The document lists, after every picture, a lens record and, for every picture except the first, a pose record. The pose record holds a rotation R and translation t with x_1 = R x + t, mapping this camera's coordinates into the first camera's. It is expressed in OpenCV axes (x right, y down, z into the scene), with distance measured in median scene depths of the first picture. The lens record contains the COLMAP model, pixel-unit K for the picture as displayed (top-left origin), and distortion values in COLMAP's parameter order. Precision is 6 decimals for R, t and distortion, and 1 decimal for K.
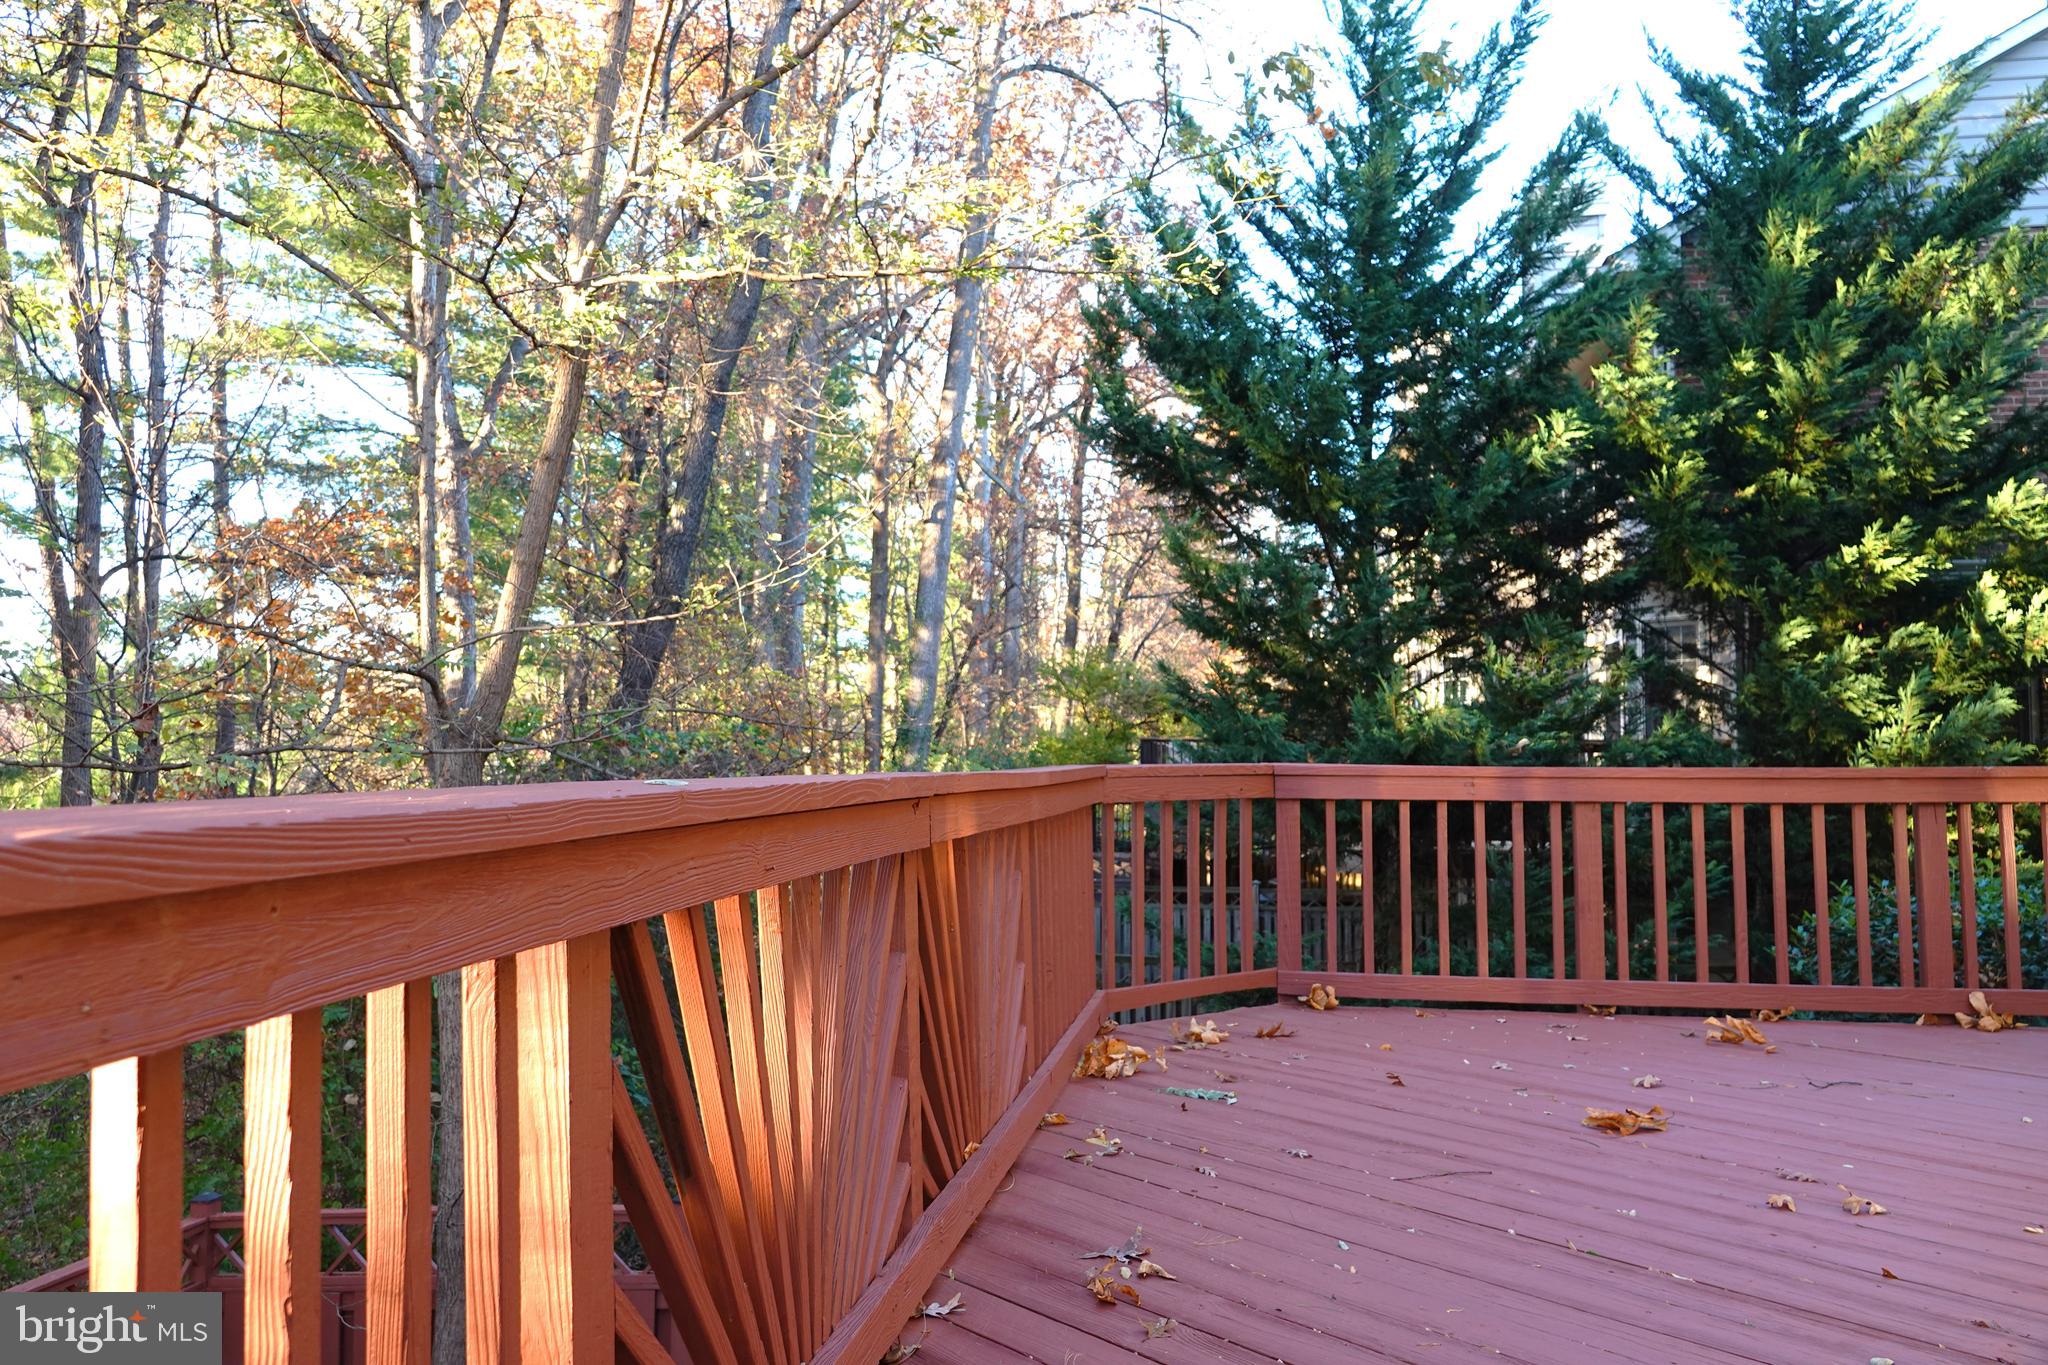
lens RADIAL K [[1417.1, 0, 1024.0], [0, 1417.1, 682.5], [0, 0, 1]] dist [-0.006756, -0.000241]
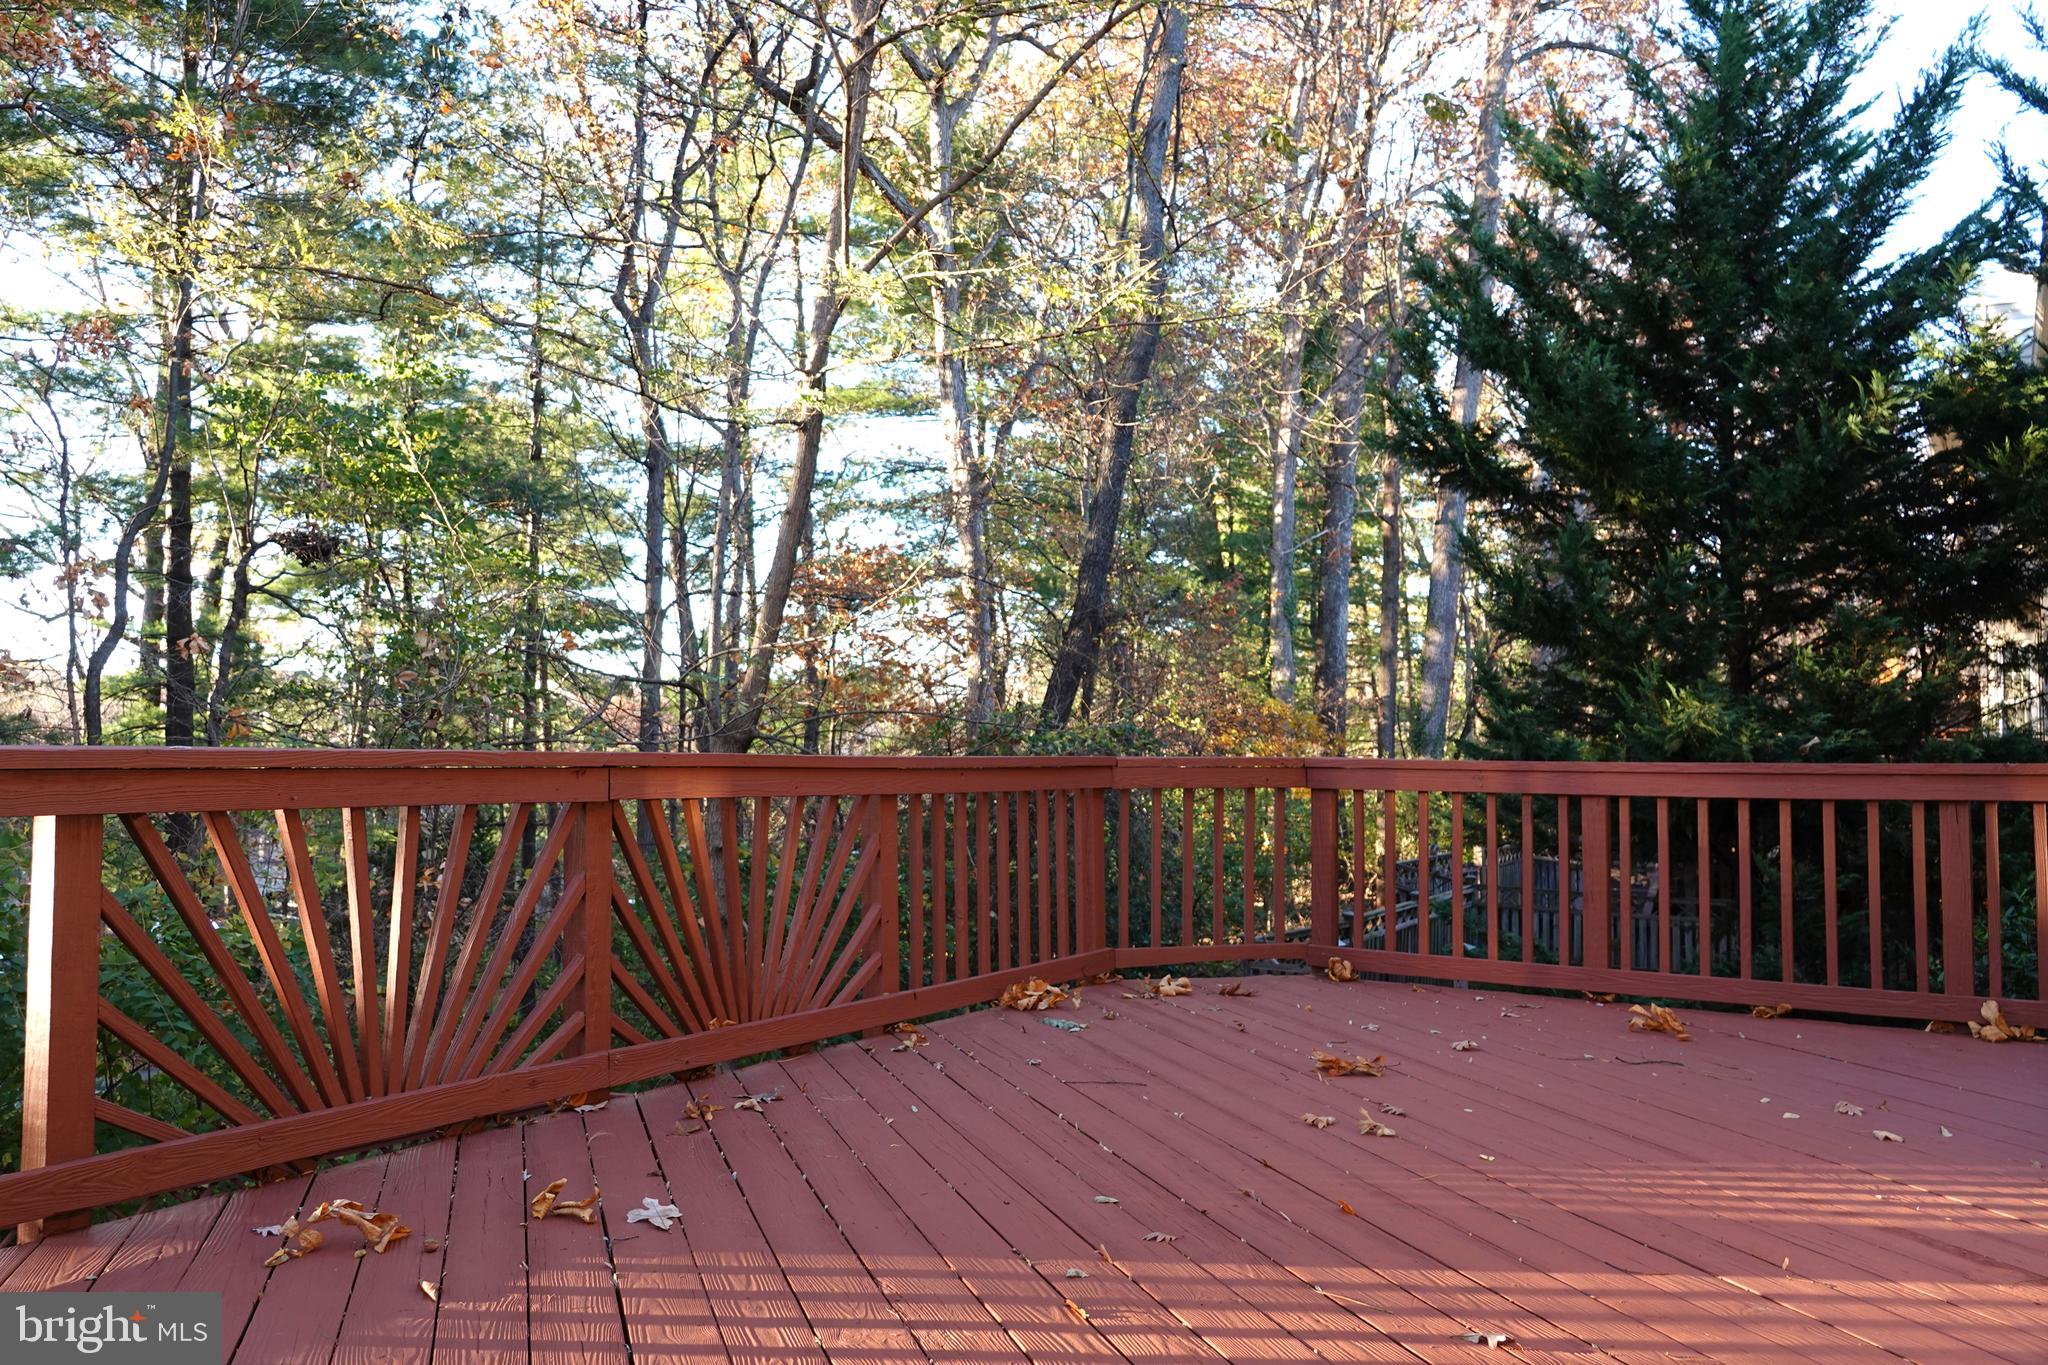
lens RADIAL K [[1417.1, 0, 1024.0], [0, 1417.1, 682.5], [0, 0, 1]] dist [-0.006756, -0.000241]
pose [[0.914256, -0.023247, -0.404470, 0.444087], [0.023622, 0.999713, -0.004063, -0.004550], [0.404448, -0.005840, 0.914542, -0.115750]]
